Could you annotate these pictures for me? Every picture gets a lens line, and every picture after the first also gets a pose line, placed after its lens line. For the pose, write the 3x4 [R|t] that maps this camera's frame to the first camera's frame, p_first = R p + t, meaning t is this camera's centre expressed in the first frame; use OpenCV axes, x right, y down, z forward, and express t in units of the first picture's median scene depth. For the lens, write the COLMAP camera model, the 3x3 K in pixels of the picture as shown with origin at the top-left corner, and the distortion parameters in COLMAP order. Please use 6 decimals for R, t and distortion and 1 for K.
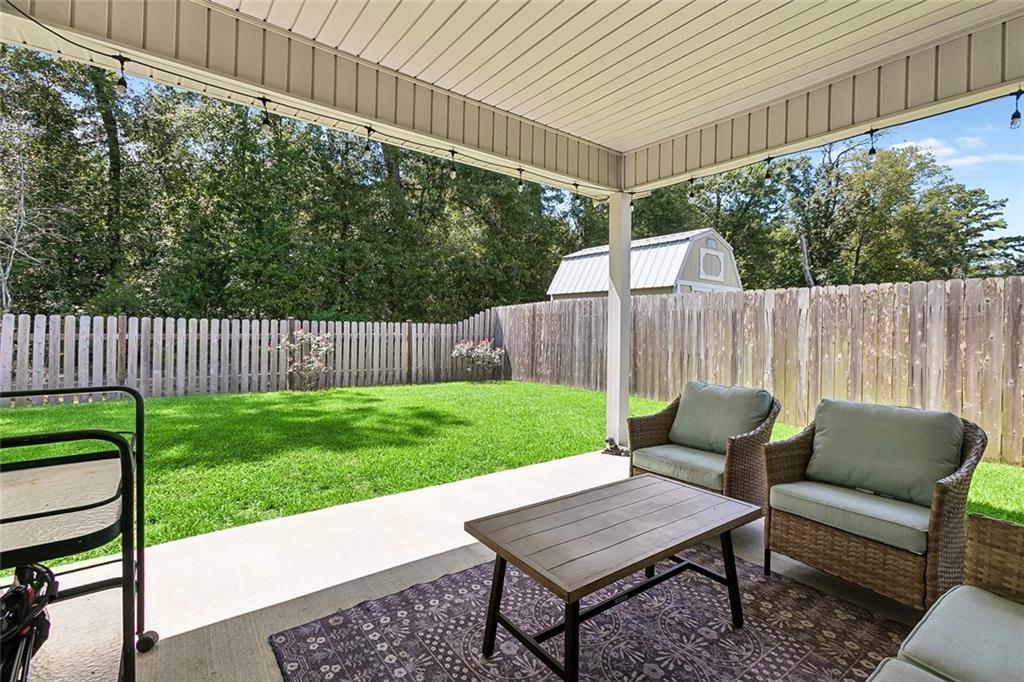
lens RADIAL K [[457.5, 0, 517.0], [0, 457.5, 341.4], [0, 0, 1]] dist [-0.003914, 0.000291]
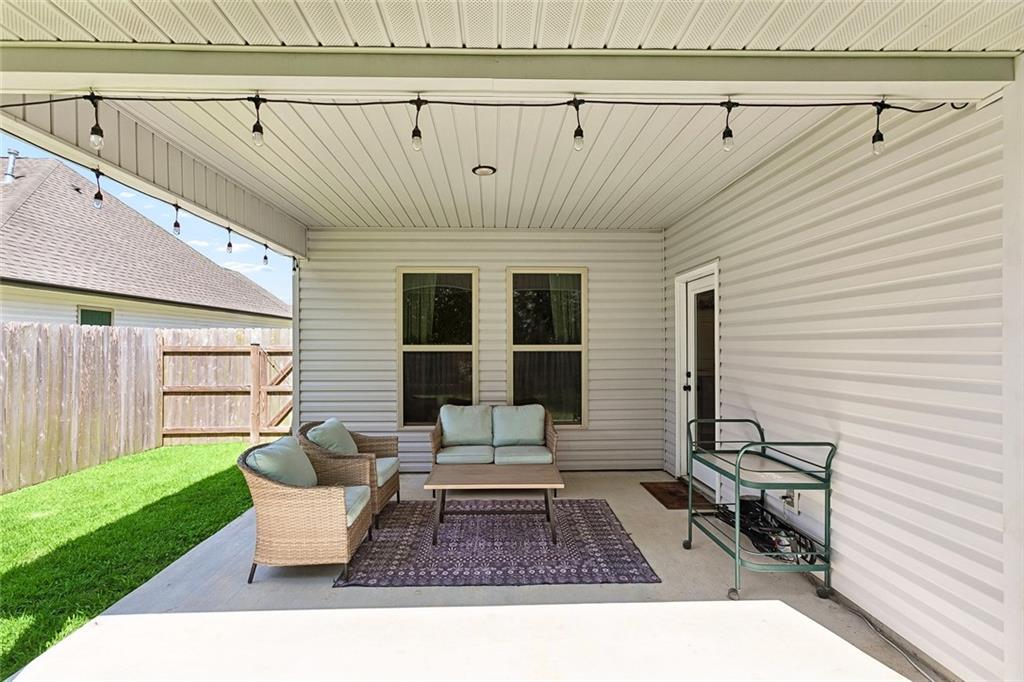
lens RADIAL K [[457.5, 0, 510.3], [0, 457.5, 336.8], [0, 0, 1]] dist [-0.003914, 0.000291]
pose [[-0.820934, -0.008351, 0.570962, -0.968089], [-0.014959, 0.999864, -0.006883, -0.224834], [-0.570827, -0.014192, -0.820948, 2.529587]]
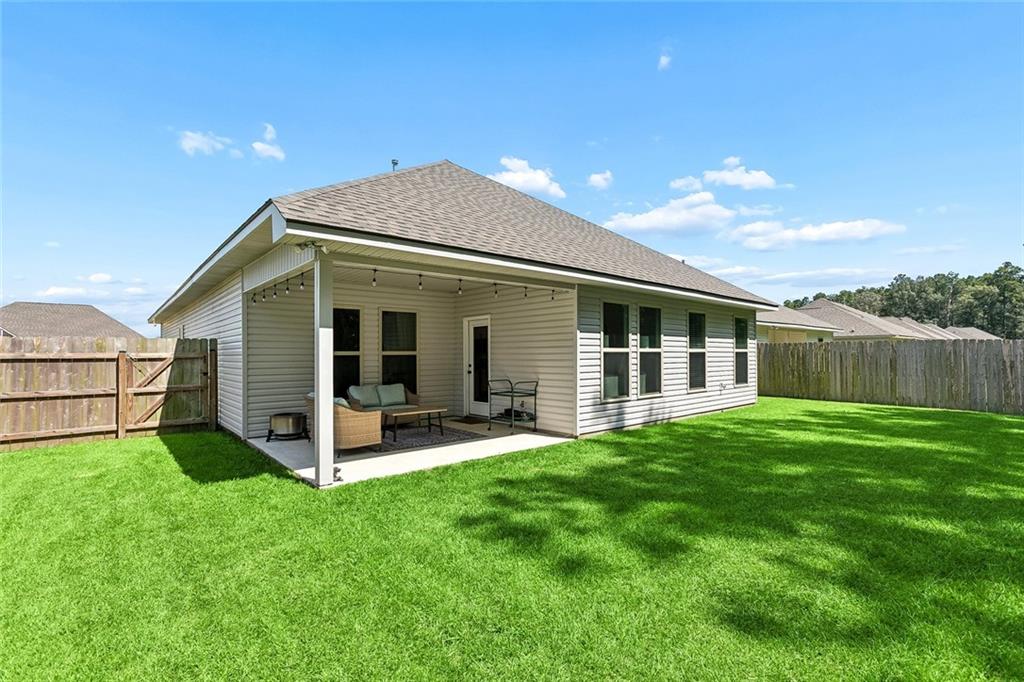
lens RADIAL K [[457.5, 0, 513.4], [0, 457.5, 347.2], [0, 0, 1]] dist [-0.003914, 0.000291]
pose [[-0.996893, -0.013876, -0.077533, -0.231520], [-0.012445, 0.999744, -0.018915, -0.146001], [0.077776, -0.017891, -0.996810, 6.037413]]
